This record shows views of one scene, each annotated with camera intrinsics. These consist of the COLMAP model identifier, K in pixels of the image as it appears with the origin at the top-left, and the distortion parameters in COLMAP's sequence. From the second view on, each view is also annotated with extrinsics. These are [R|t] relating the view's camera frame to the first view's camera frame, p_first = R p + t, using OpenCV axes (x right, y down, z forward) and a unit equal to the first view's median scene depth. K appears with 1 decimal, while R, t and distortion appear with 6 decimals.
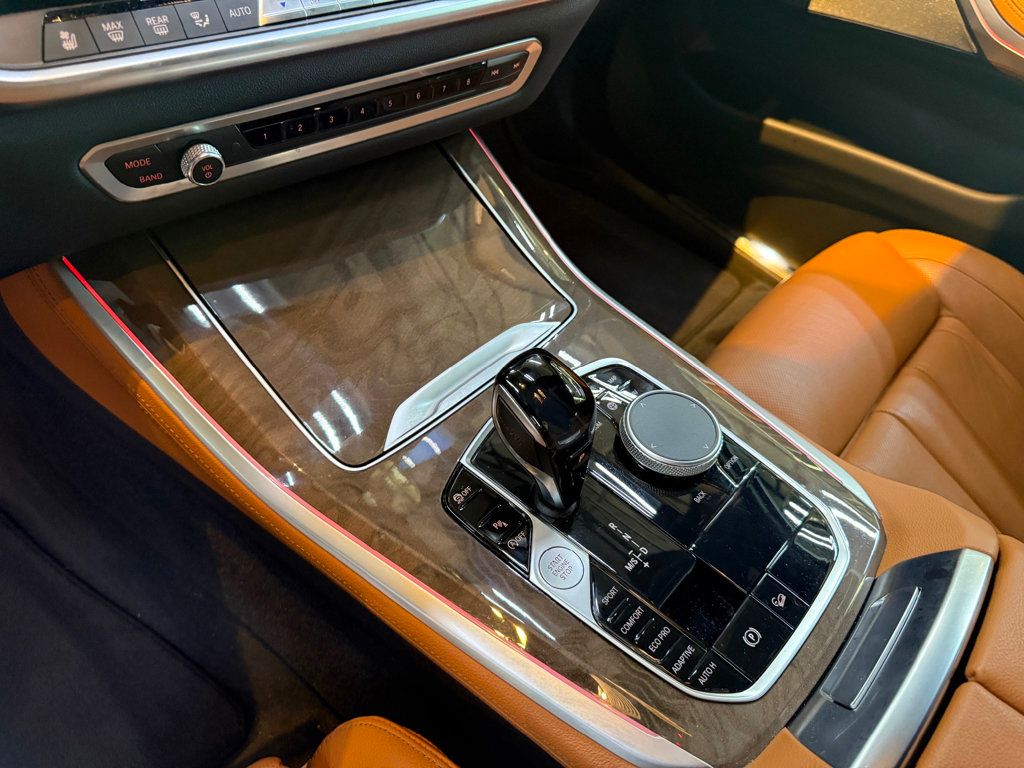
lens RADIAL K [[743.6, 0, 512.4], [0, 743.6, 378.8], [0, 0, 1]] dist [0.006917, -0.029439]
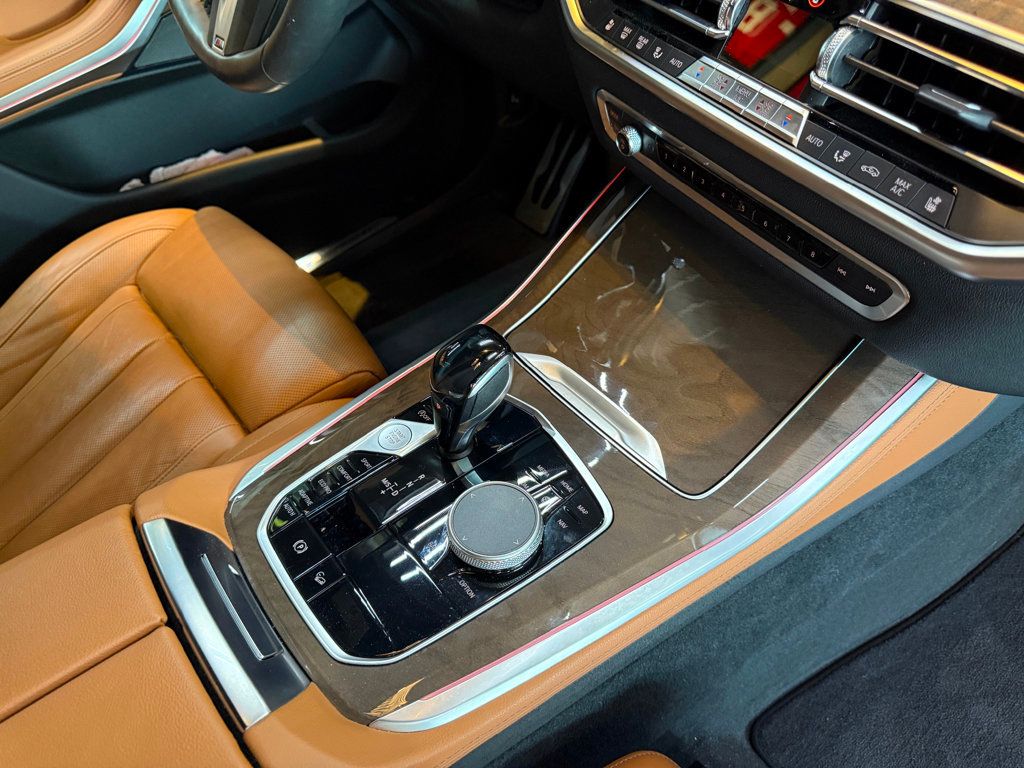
lens RADIAL K [[721.3, 0, 511.8], [0, 721.3, 389.5], [0, 0, 1]] dist [0.004168, -0.030291]
pose [[-0.171267, 0.633087, -0.754896, 0.972079], [-0.720460, 0.442154, 0.534263, -0.643032], [0.672015, 0.635374, 0.380388, 0.594820]]
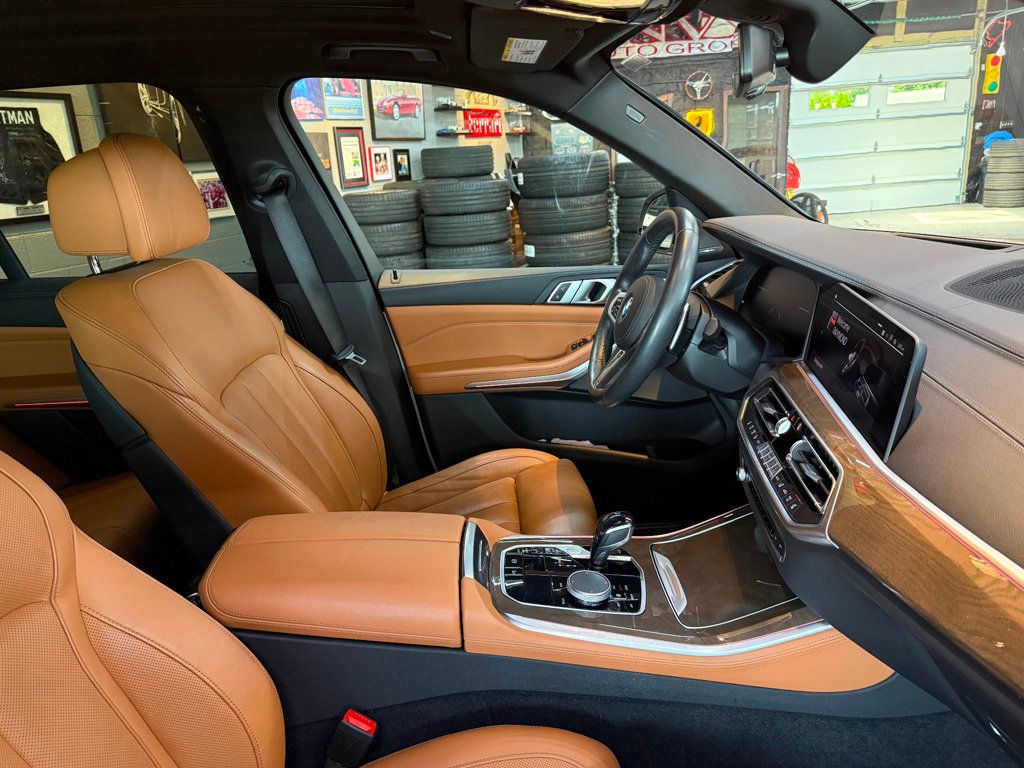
lens RADIAL K [[743.6, 0, 512.4], [0, 743.6, 378.8], [0, 0, 1]] dist [0.006917, -0.029439]
pose [[-0.720449, 0.046939, -0.691917, 2.198904], [-0.598072, 0.463037, 0.654146, -1.791043], [0.351088, 0.885095, -0.305521, 1.200103]]
